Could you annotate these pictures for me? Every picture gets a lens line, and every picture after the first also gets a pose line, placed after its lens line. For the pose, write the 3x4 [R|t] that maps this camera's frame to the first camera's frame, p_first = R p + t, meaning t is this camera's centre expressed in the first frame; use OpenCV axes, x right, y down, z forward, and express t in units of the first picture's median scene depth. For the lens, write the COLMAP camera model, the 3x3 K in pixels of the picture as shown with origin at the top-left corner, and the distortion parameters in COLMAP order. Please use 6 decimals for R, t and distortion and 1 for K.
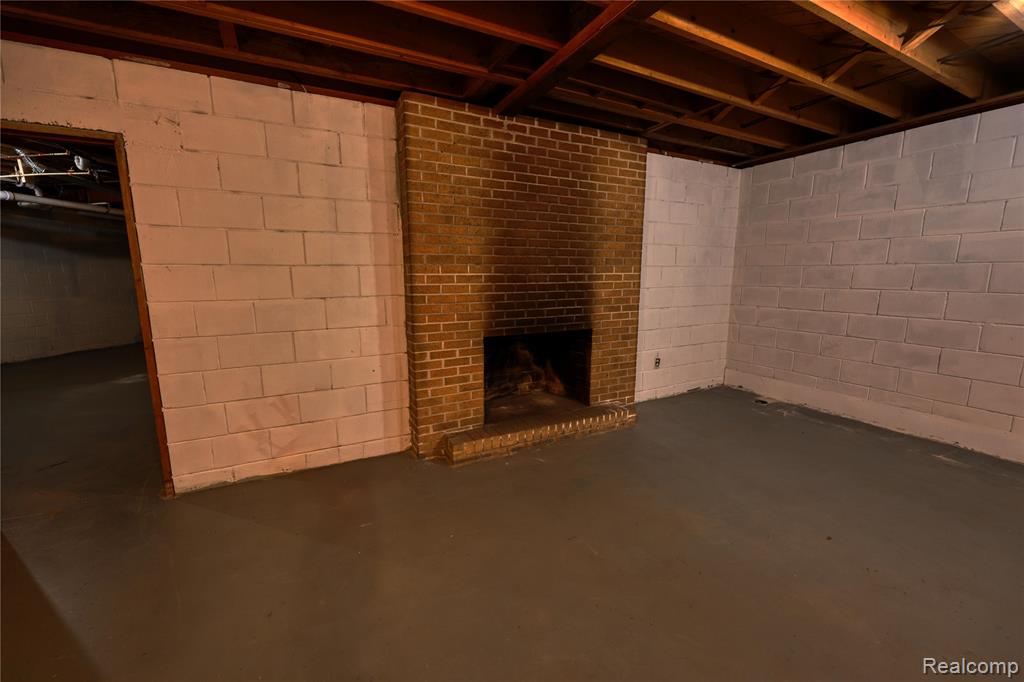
lens RADIAL K [[398.9, 0, 513.0], [0, 398.9, 341.8], [0, 0, 1]] dist [0.001047, -0.000253]
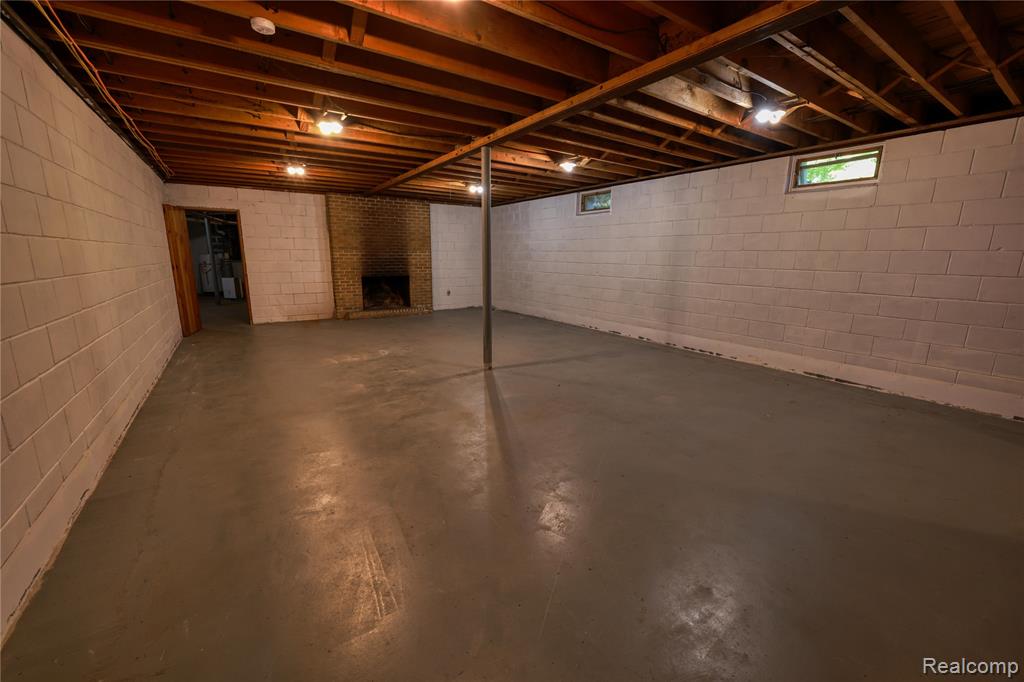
lens RADIAL K [[398.9, 0, 511.3], [0, 398.9, 342.1], [0, 0, 1]] dist [0.001047, -0.000253]
pose [[0.995039, -0.011623, 0.098800, 0.697546], [0.007067, 0.998901, 0.046341, 0.328746], [-0.099230, -0.045413, 0.994028, -1.910159]]
